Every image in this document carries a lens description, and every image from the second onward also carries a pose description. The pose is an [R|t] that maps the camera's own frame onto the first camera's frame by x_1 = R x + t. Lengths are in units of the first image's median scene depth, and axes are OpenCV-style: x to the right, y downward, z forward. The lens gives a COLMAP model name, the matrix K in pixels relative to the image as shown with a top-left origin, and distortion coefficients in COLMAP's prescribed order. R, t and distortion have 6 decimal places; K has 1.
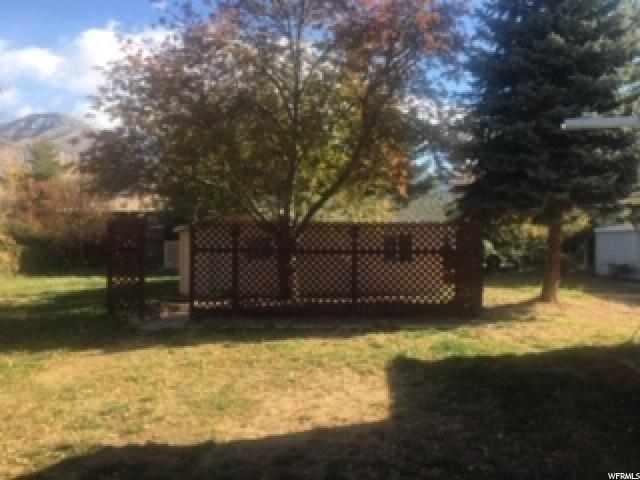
lens RADIAL K [[539.8, 0, 320.7], [0, 539.8, 239.2], [0, 0, 1]] dist [-0.005610, -0.003321]
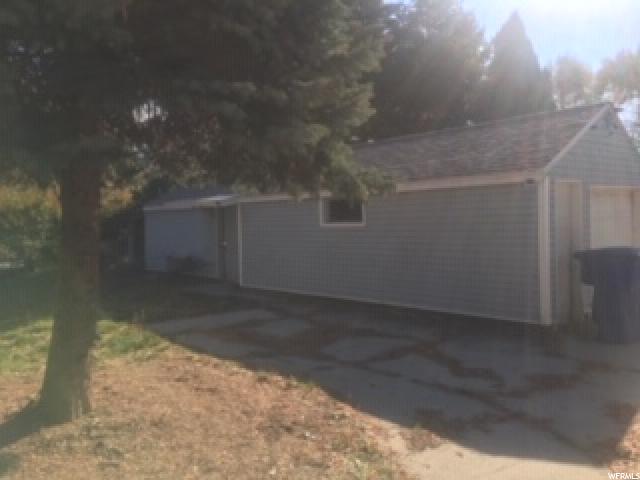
lens RADIAL K [[539.8, 0, 320.7], [0, 539.8, 238.7], [0, 0, 1]] dist [-0.005610, -0.003321]
pose [[0.687721, -0.038823, 0.724936, 0.136909], [0.016745, 0.999152, 0.037623, 0.000068], [-0.725782, -0.013735, 0.687787, 0.306989]]
